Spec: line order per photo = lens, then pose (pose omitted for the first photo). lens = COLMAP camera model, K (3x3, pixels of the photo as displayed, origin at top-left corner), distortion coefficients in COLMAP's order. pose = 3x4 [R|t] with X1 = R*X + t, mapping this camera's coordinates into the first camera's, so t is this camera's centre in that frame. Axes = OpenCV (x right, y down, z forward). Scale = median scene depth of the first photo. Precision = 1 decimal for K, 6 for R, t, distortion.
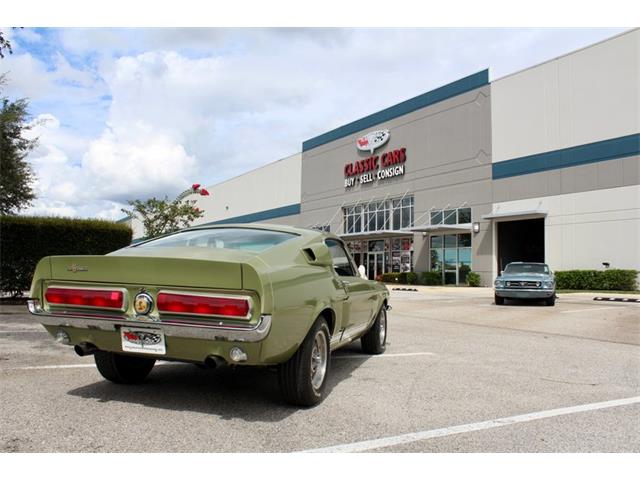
lens RADIAL K [[536.8, 0, 319.6], [0, 536.8, 242.2], [0, 0, 1]] dist [-0.171120, 0.157273]
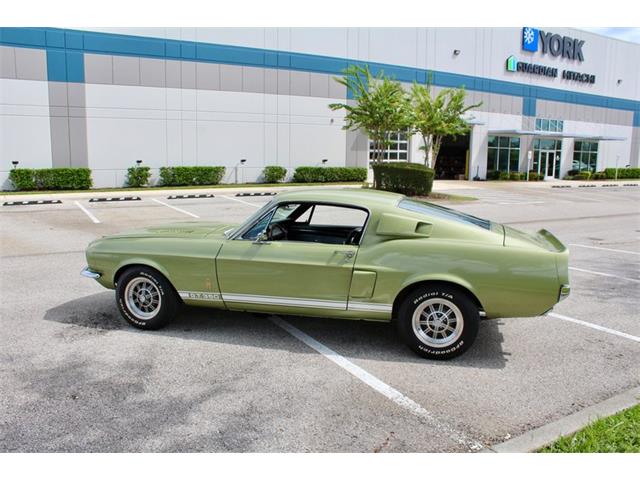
lens RADIAL K [[536.8, 0, 319.6], [0, 536.8, 242.2], [0, 0, 1]] dist [-0.171120, 0.157273]
pose [[-0.005588, -0.176443, 0.984295, -0.207063], [-0.066002, 0.982229, 0.175697, -0.019631], [-0.997804, -0.063984, -0.017134, 0.191307]]
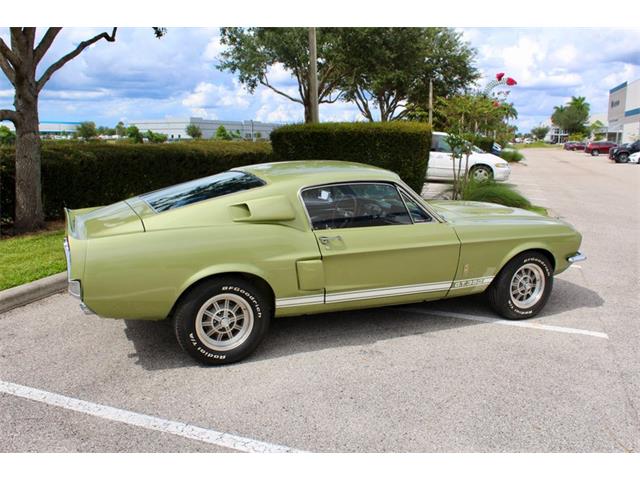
lens RADIAL K [[589.0, 0, 319.3], [0, 589.0, 241.7], [0, 0, 1]] dist [-0.157210, 0.159931]
pose [[0.649384, 0.118193, -0.751219, 0.122035], [0.050371, 0.978993, 0.197573, -0.017285], [0.758790, -0.166141, 0.629789, 0.065324]]
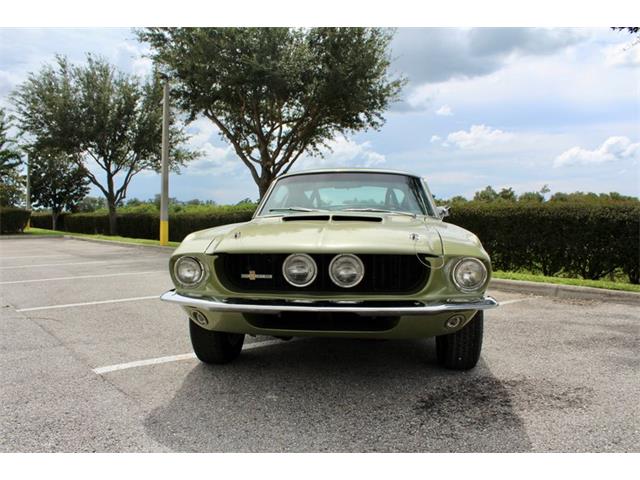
lens RADIAL K [[536.1, 0, 320.2], [0, 536.1, 240.9], [0, 0, 1]] dist [-0.169960, 0.152003]
pose [[-0.985410, -0.027914, -0.167892, 0.022341], [-0.025245, 0.999519, -0.018011, 0.021756], [0.168314, -0.013509, -0.985641, 0.358201]]
